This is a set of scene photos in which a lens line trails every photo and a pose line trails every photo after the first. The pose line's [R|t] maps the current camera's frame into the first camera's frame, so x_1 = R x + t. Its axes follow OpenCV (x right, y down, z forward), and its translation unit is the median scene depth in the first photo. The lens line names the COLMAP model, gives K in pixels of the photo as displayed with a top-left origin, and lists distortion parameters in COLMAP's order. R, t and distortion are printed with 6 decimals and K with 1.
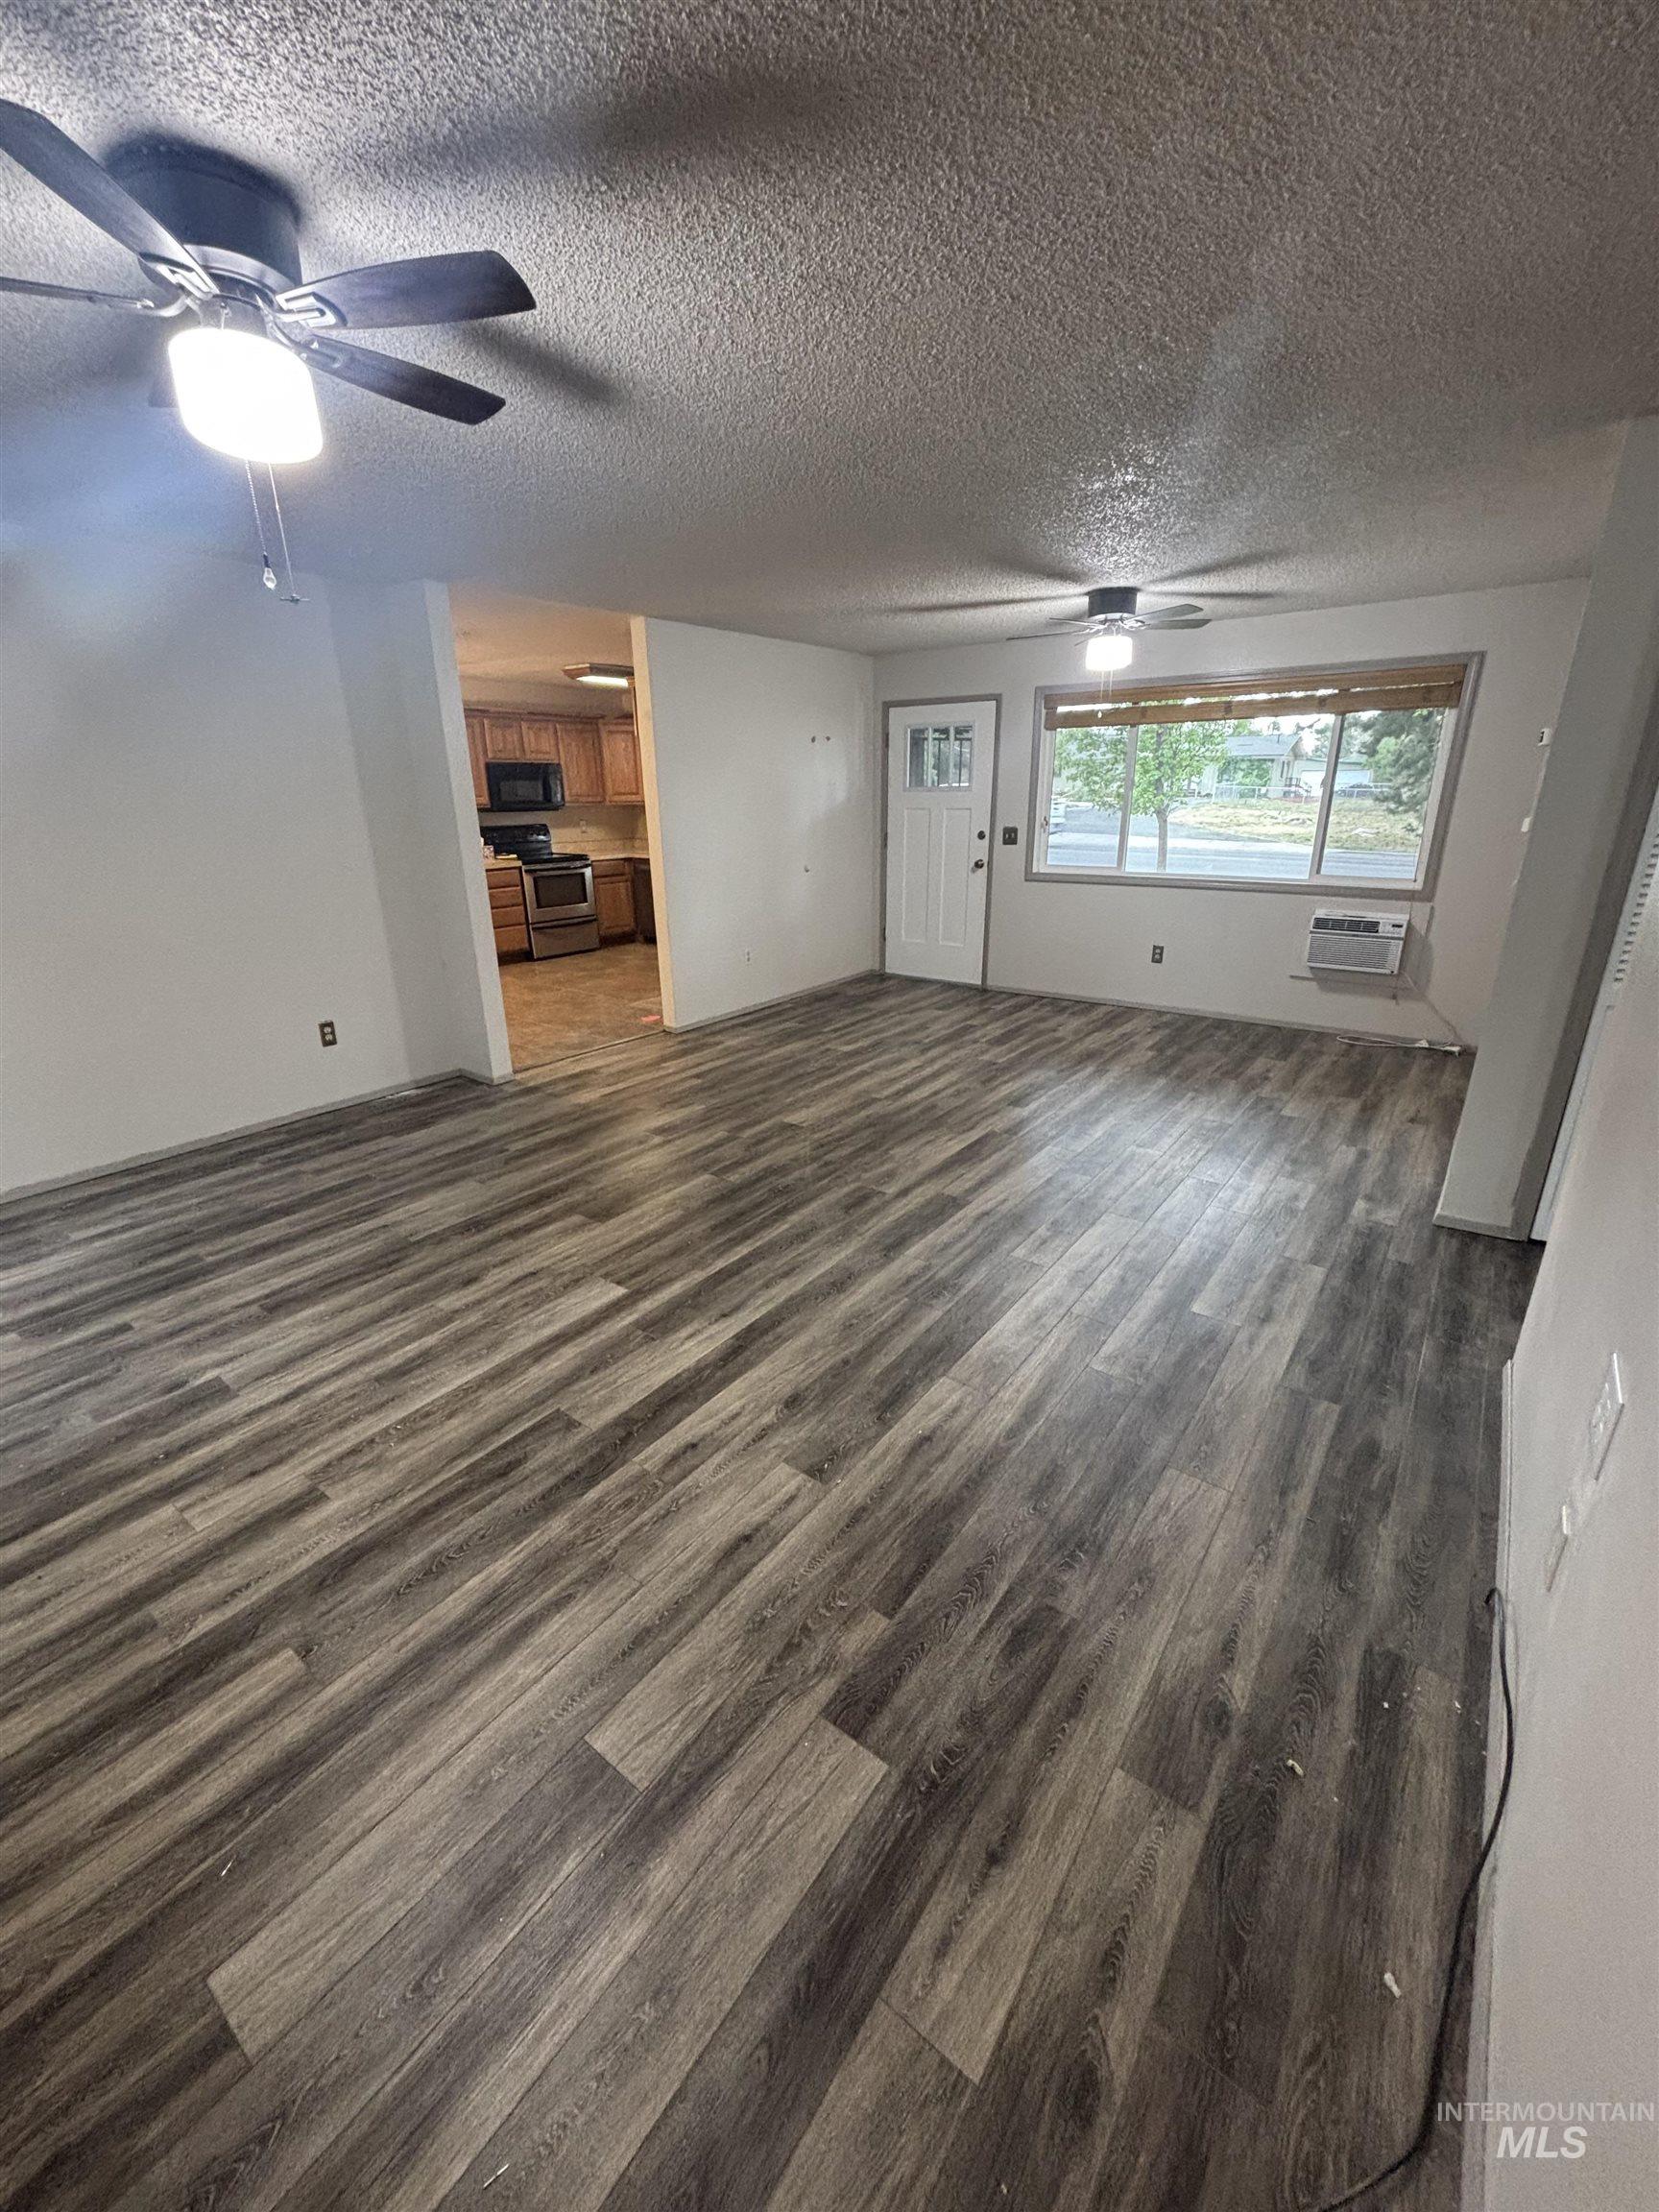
lens RADIAL K [[885.1, 0, 827.4], [0, 885.1, 1108.4], [0, 0, 1]] dist [0.001634, 0.000036]
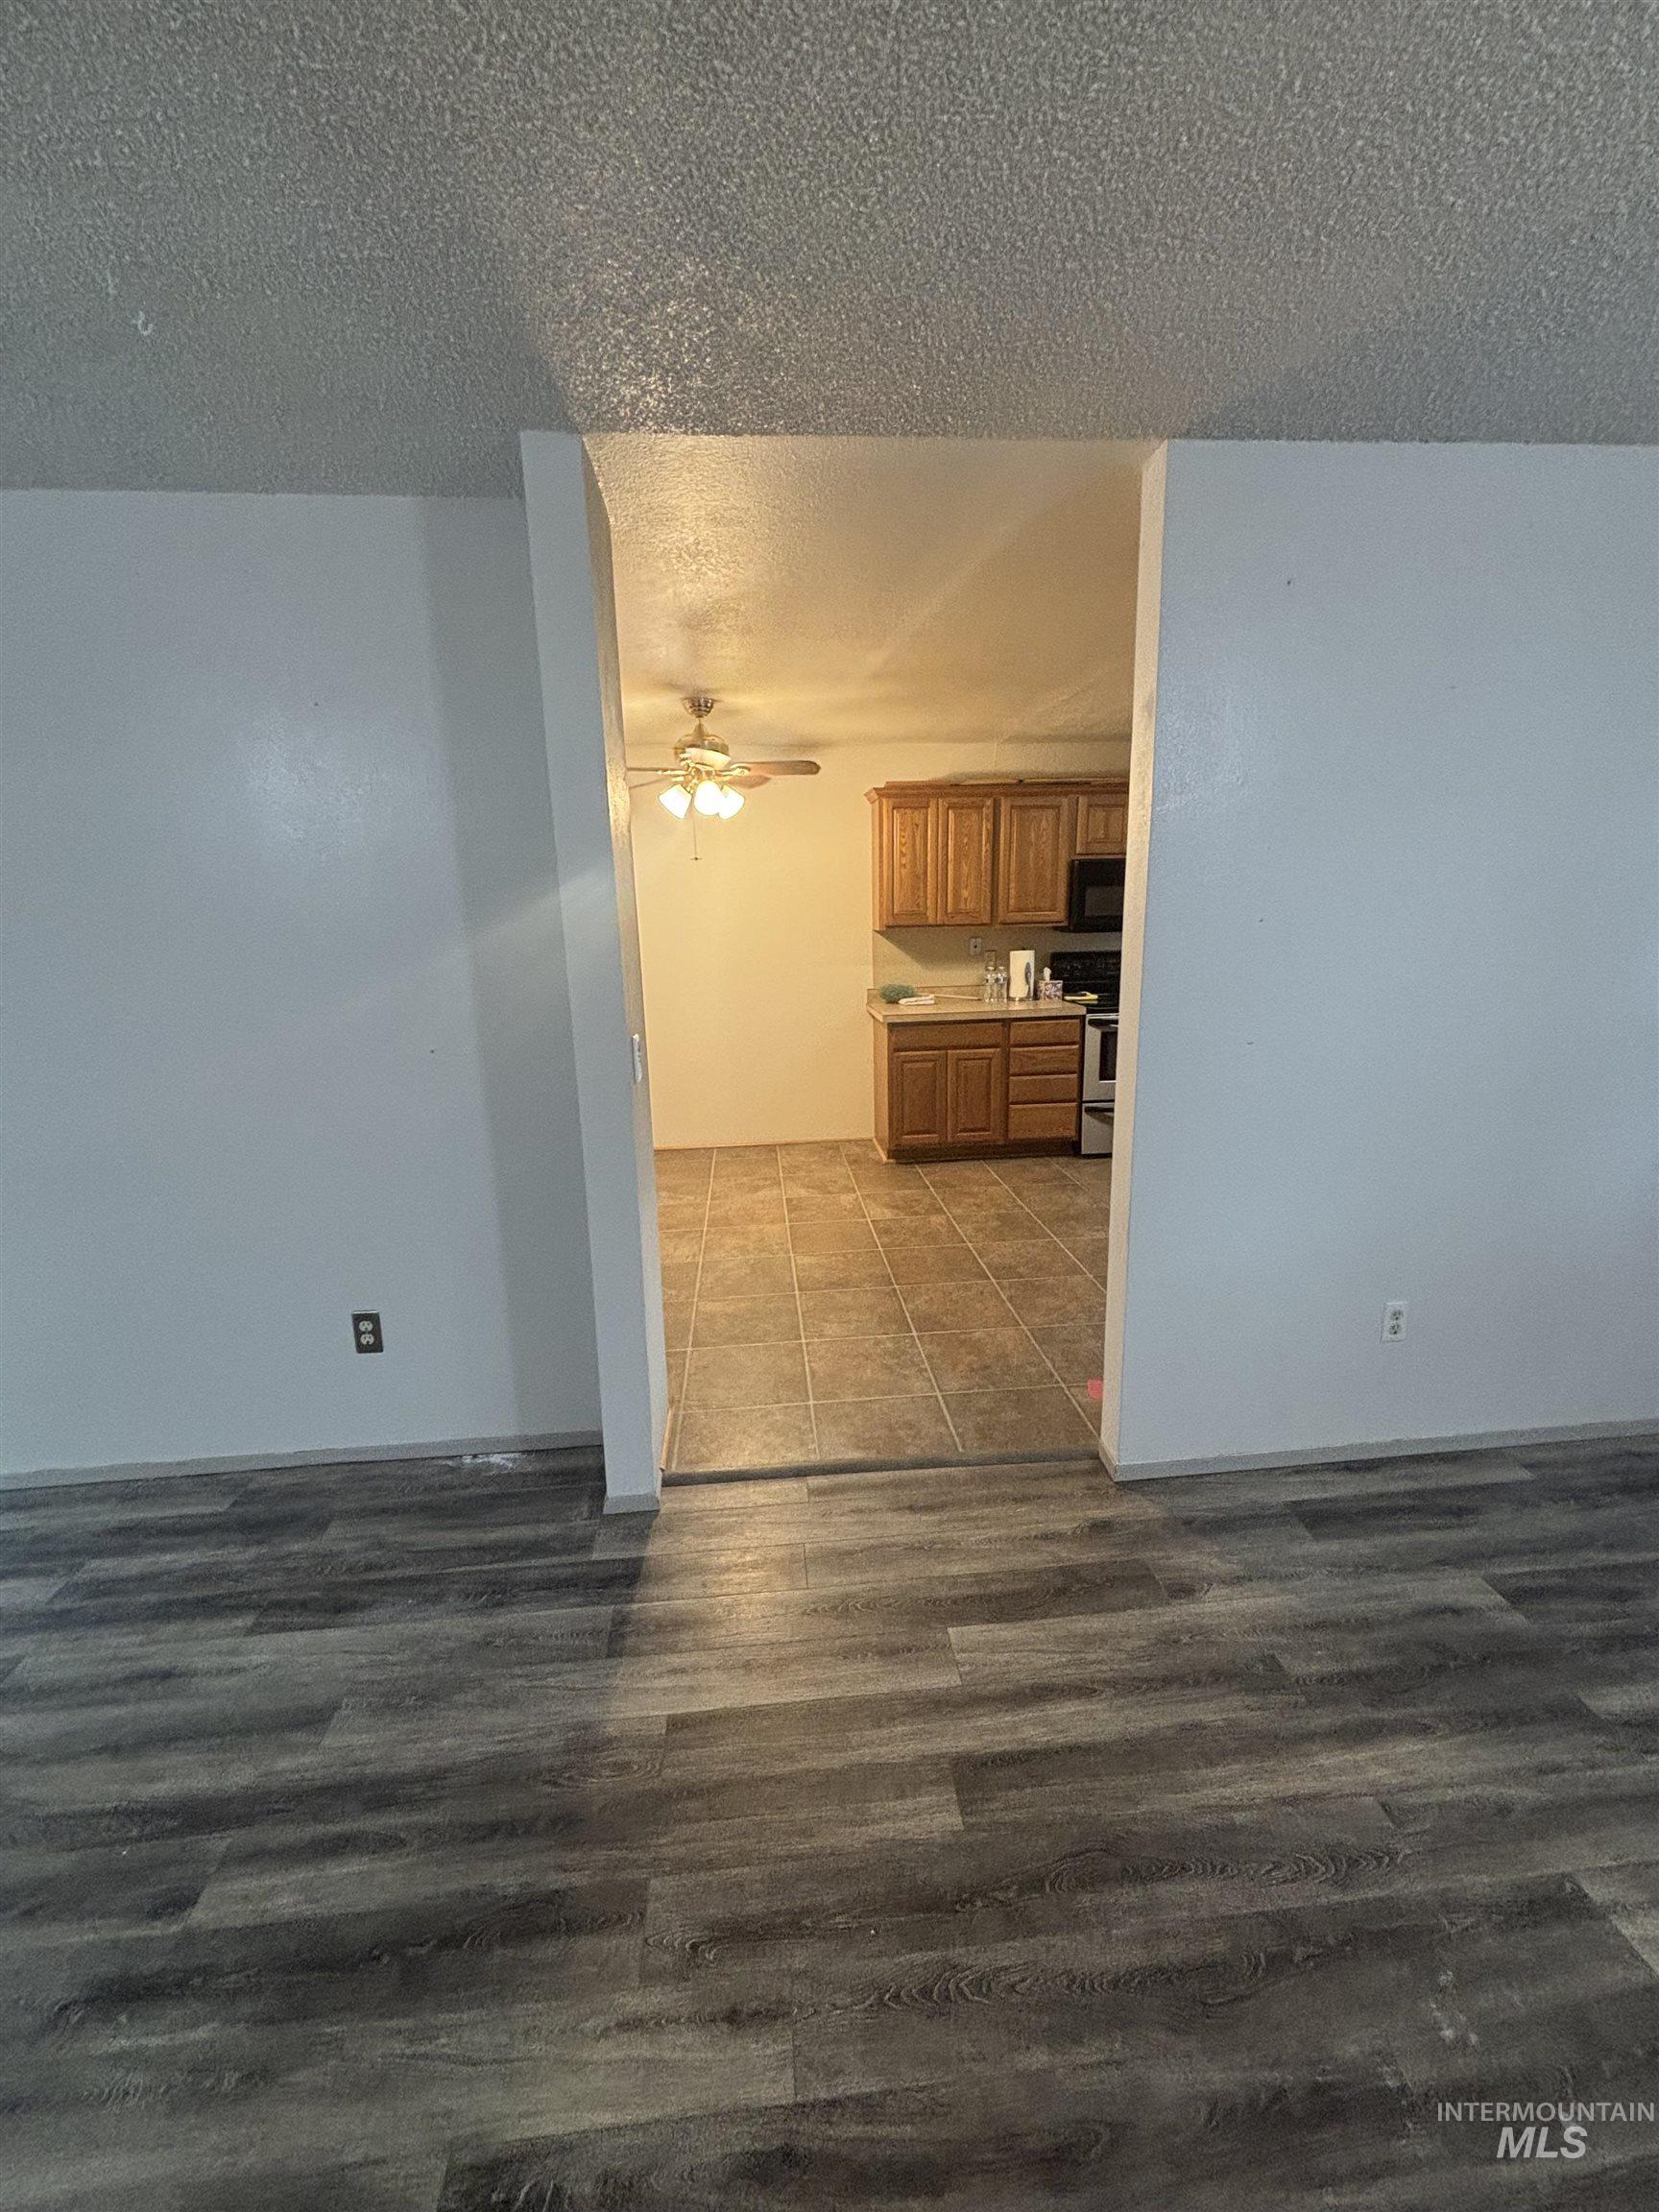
lens RADIAL K [[885.1, 0, 827.4], [0, 885.1, 1108.4], [0, 0, 1]] dist [0.001634, 0.000036]
pose [[0.670370, 0.153919, -0.725888, 0.010763], [-0.236036, 0.971671, -0.011948, -0.297152], [0.703485, 0.179345, 0.687709, 0.838799]]
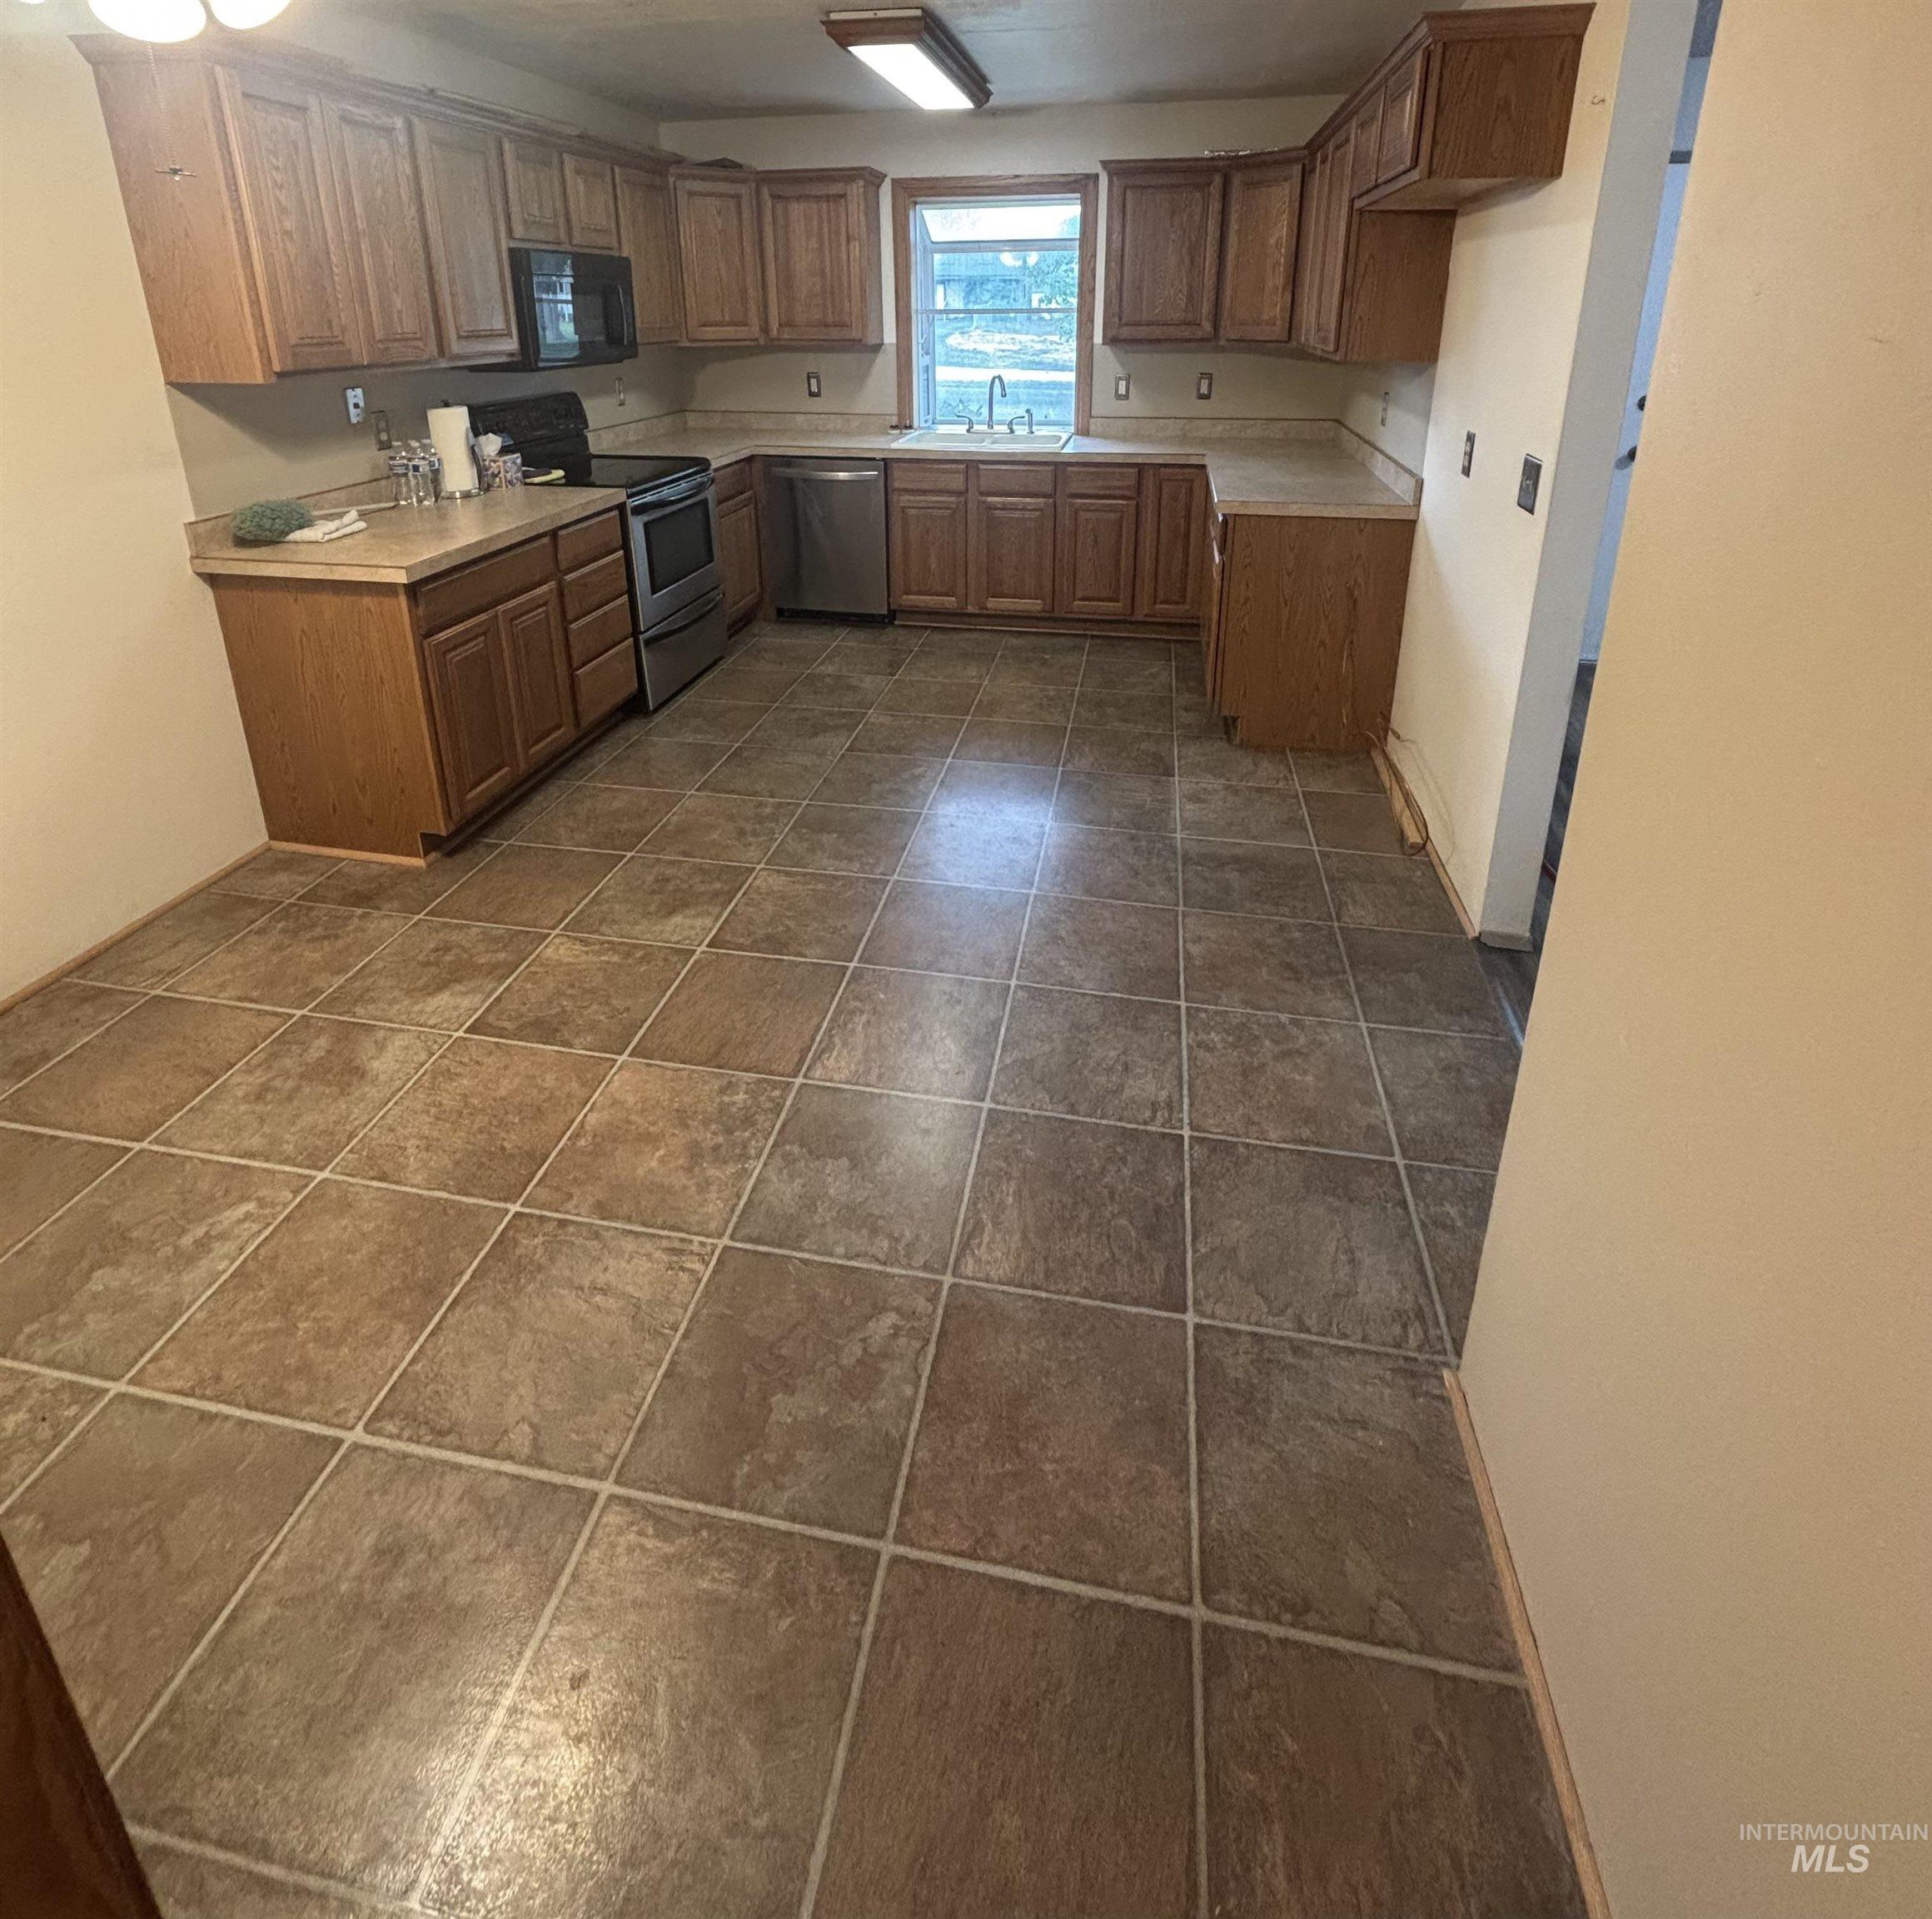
lens RADIAL K [[1041.1, 0, 971.3], [0, 1041.1, 619.7], [0, 0, 1]] dist [-0.000889, -0.000337]
pose [[0.894809, -0.130369, 0.426991, -0.793559], [0.152344, 0.988172, -0.017546, -0.354873], [-0.419653, 0.080750, 0.904086, 0.958951]]
